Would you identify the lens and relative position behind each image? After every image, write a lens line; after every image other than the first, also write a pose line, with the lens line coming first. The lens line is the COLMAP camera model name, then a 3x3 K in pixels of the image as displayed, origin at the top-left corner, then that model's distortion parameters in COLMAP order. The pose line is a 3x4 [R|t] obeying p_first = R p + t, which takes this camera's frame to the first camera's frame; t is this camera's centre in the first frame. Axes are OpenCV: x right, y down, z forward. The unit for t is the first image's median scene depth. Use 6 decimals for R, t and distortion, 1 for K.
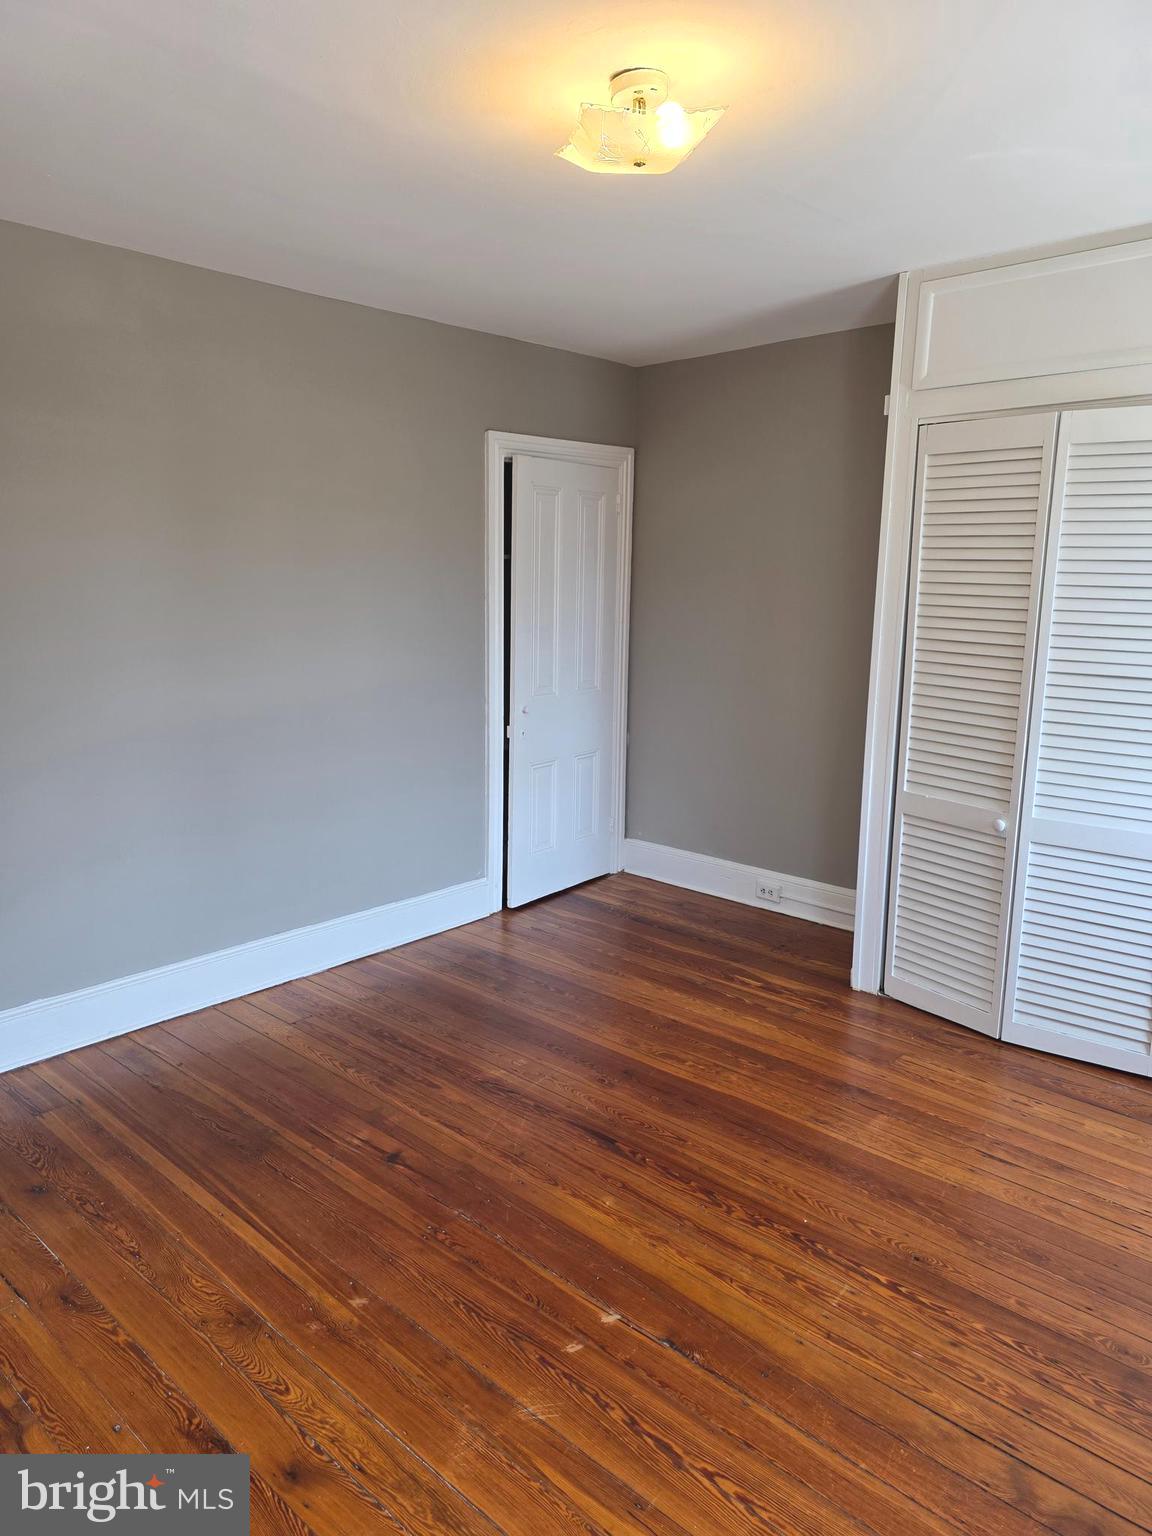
lens RADIAL K [[1033.8, 0, 580.3], [0, 1033.8, 785.1], [0, 0, 1]] dist [0.049853, -0.042222]
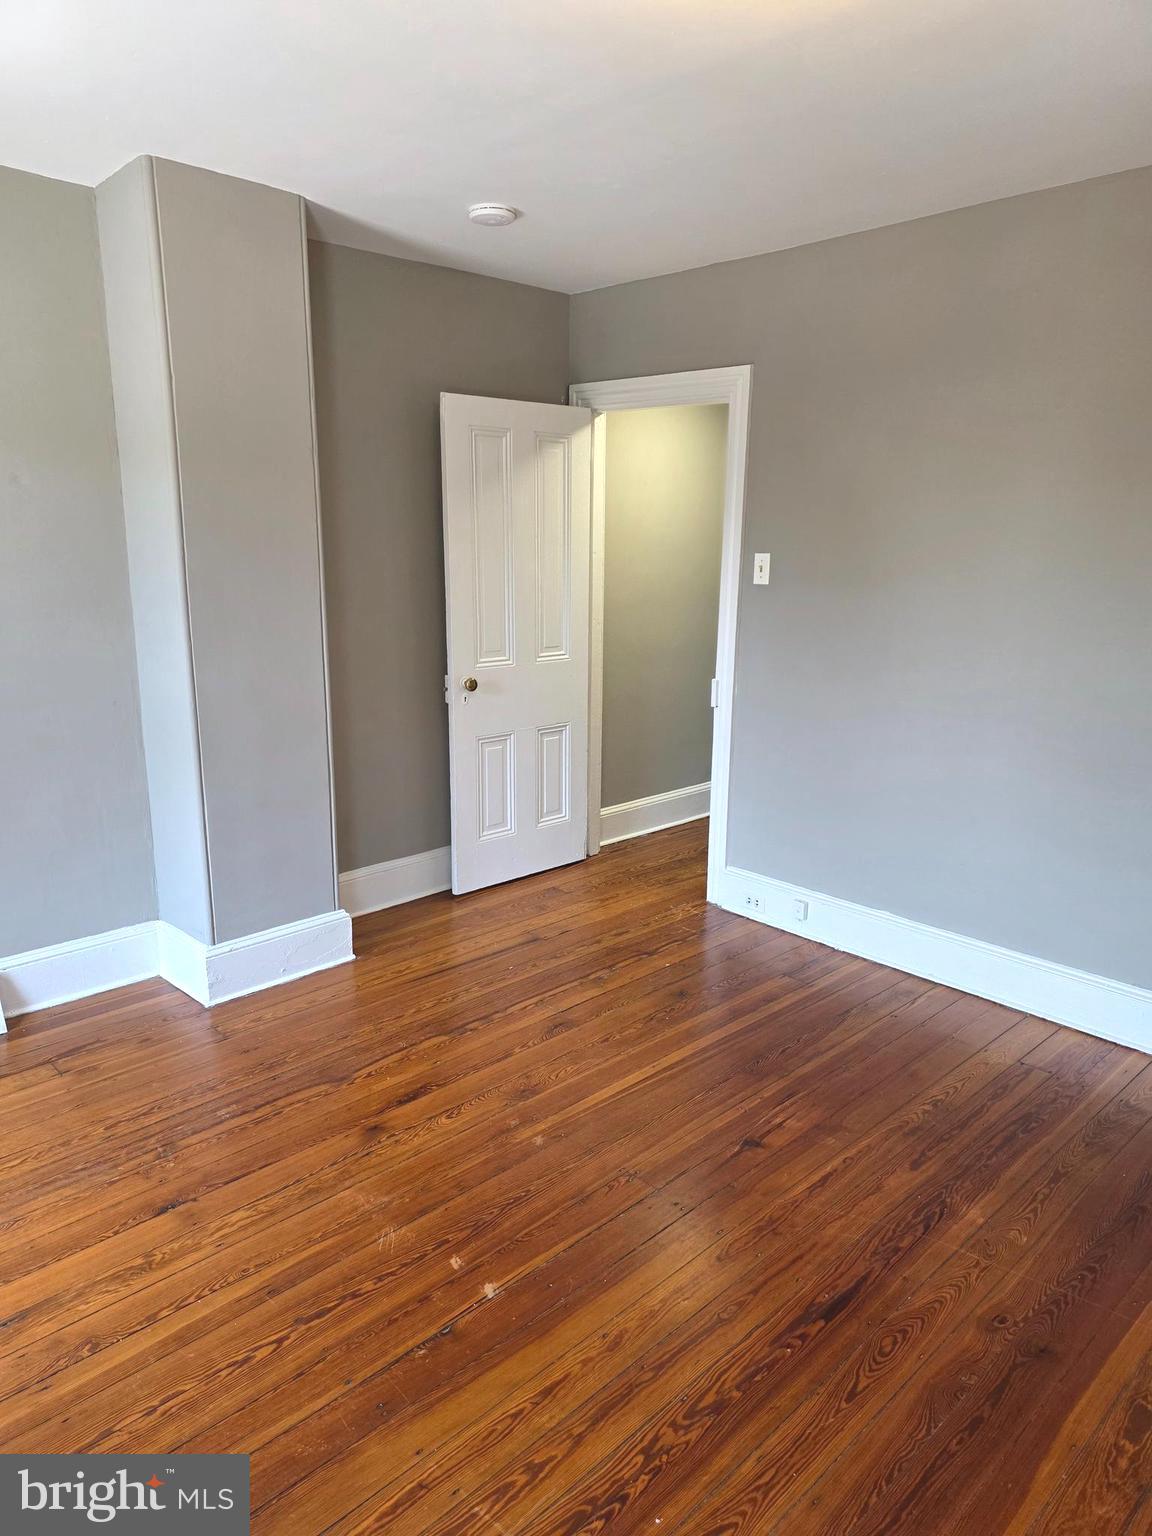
lens RADIAL K [[1033.8, 0, 580.3], [0, 1033.8, 785.1], [0, 0, 1]] dist [0.049853, -0.042222]
pose [[-0.064660, 0.229035, -0.971268, 0.831213], [-0.211246, 0.948105, 0.237637, -0.180560], [0.975292, 0.220542, -0.012922, 0.954038]]
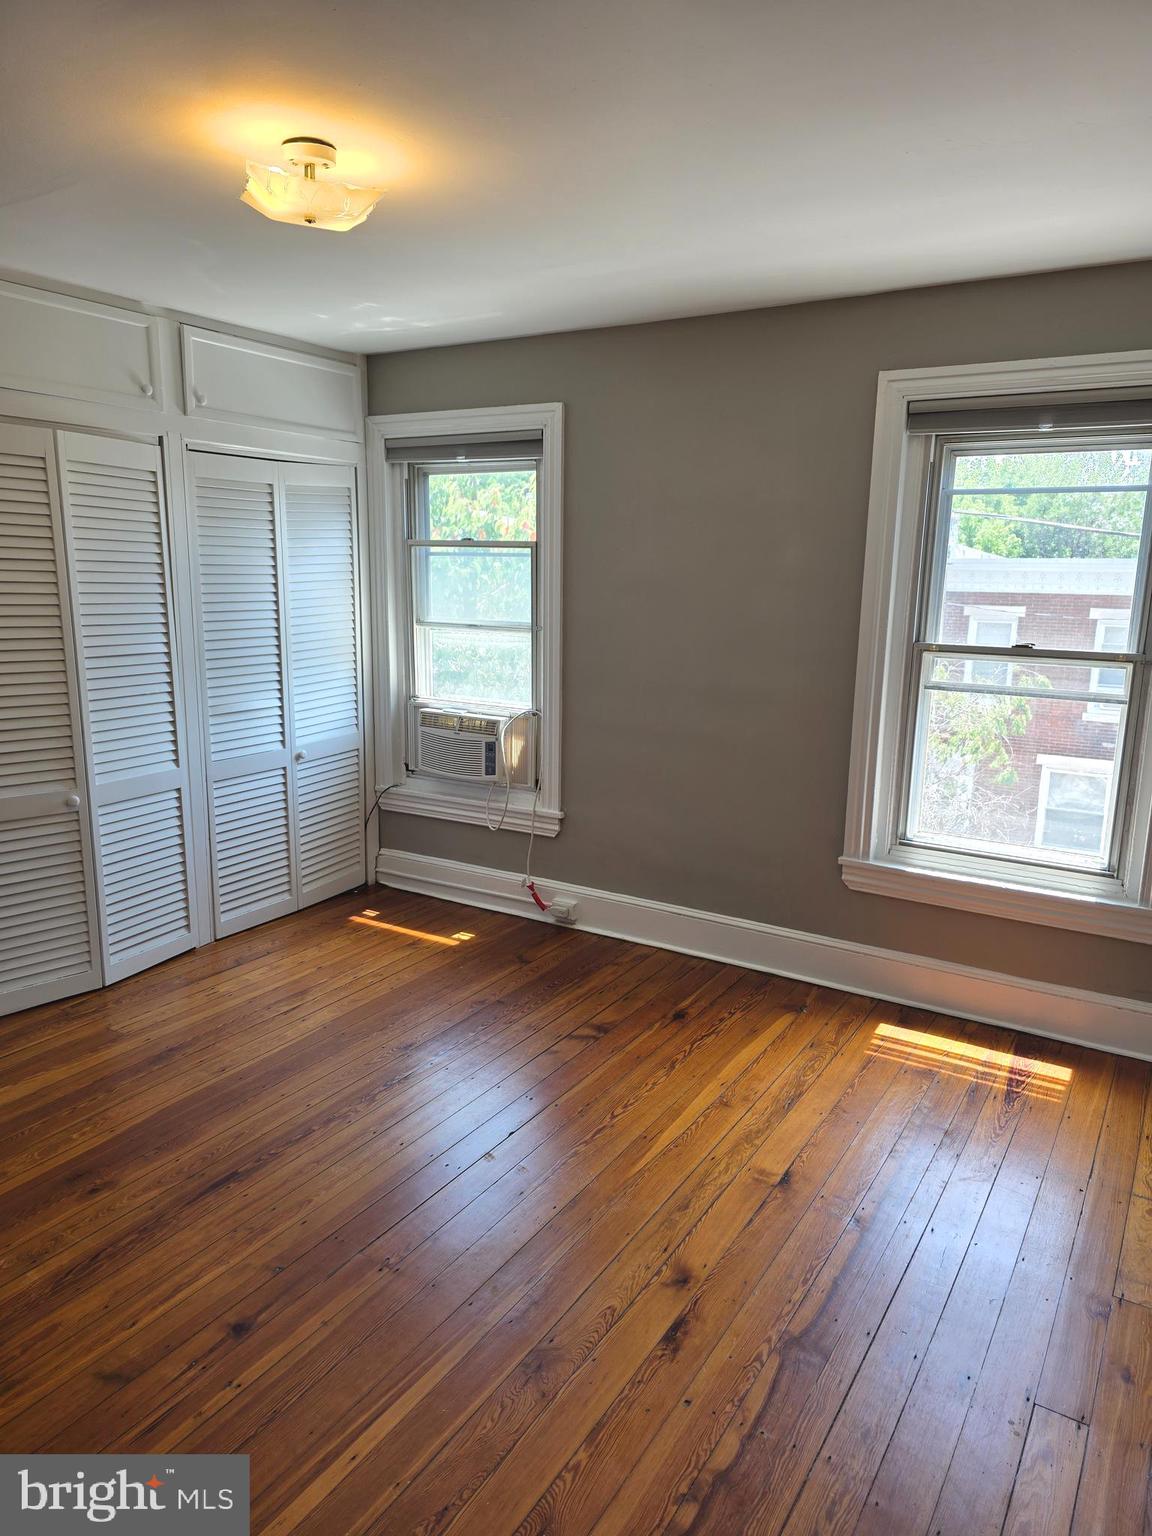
lens RADIAL K [[1032.3, 0, 572.3], [0, 1032.3, 772.6], [0, 0, 1]] dist [0.063529, -0.065826]
pose [[-0.174803, -0.207625, 0.962463, -1.102718], [0.180088, 0.954282, 0.238568, -0.234743], [-0.967994, 0.215031, -0.129421, 0.930392]]
